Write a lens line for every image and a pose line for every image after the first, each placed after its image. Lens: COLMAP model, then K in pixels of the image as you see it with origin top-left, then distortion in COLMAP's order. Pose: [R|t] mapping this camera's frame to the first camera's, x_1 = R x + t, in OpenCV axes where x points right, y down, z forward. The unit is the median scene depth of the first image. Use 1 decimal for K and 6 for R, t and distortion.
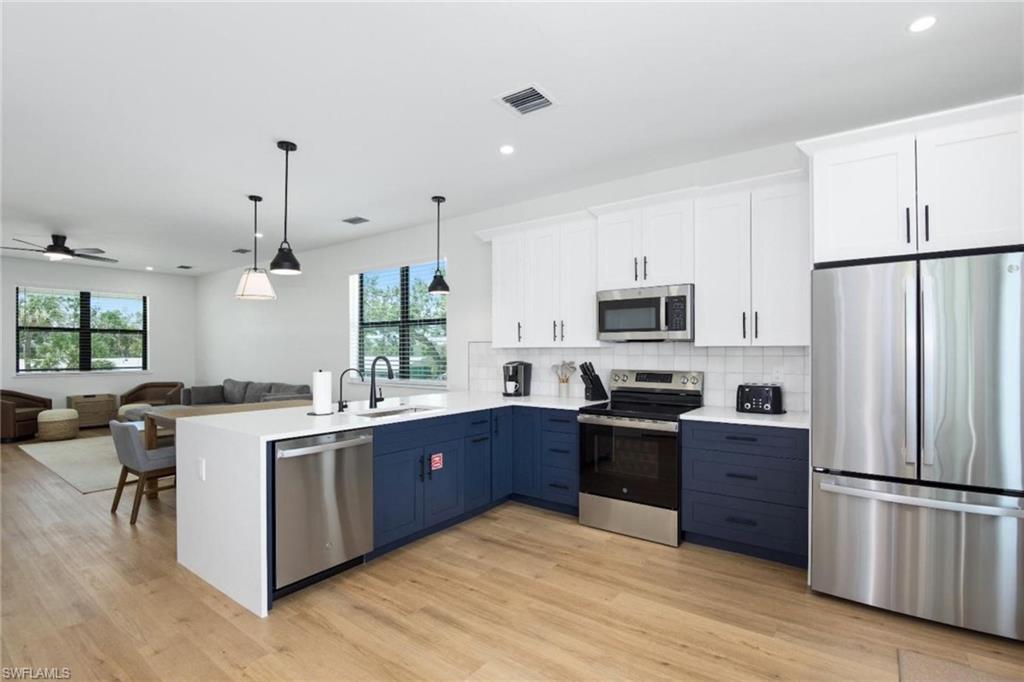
lens RADIAL K [[471.2, 0, 519.2], [0, 471.2, 345.7], [0, 0, 1]] dist [-0.013690, -0.003548]
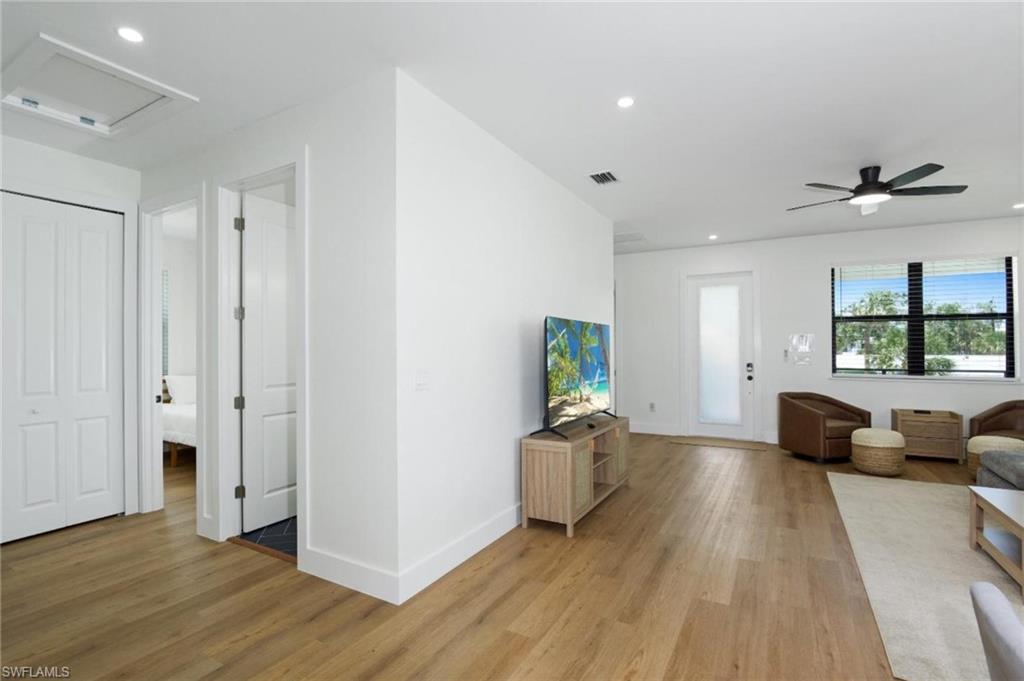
lens RADIAL K [[471.2, 0, 513.5], [0, 471.2, 346.6], [0, 0, 1]] dist [-0.013690, -0.003548]
pose [[0.098601, -0.000060, -0.995127, -0.641399], [0.009803, 0.999952, 0.000911, 0.010373], [0.995079, -0.009845, 0.098597, 0.707703]]
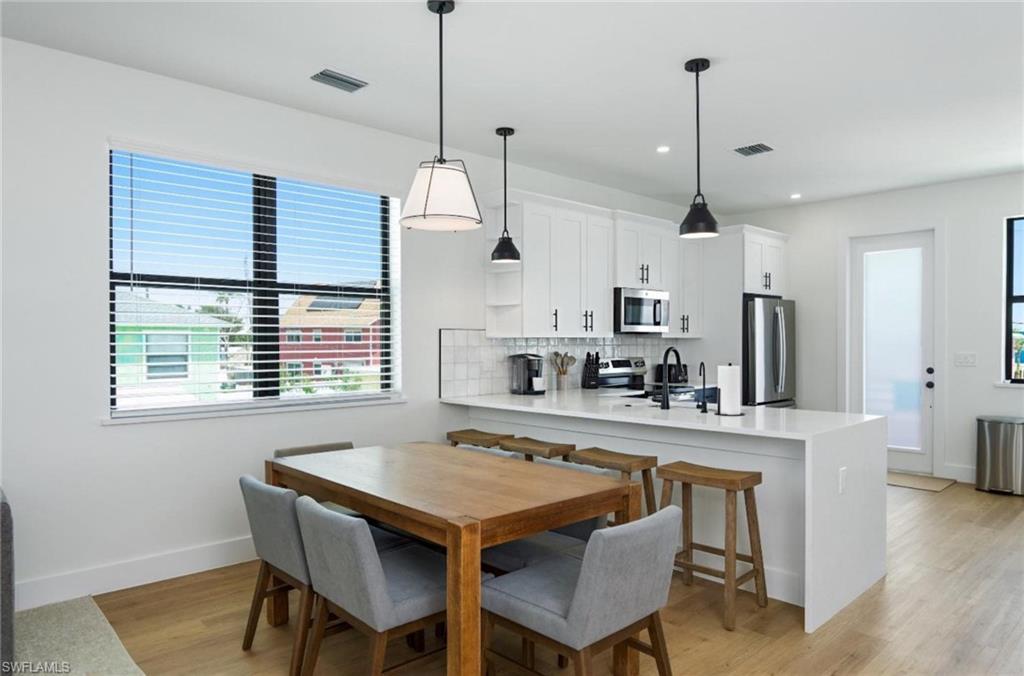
lens RADIAL K [[632.1, 0, 511.5], [0, 632.1, 347.0], [0, 0, 1]] dist [-0.026049, -0.005477]
pose [[0.213798, -0.007516, 0.976849, -1.359439], [-0.008882, 0.999914, 0.009638, 0.012630], [-0.976837, -0.010737, 0.213713, 0.949123]]
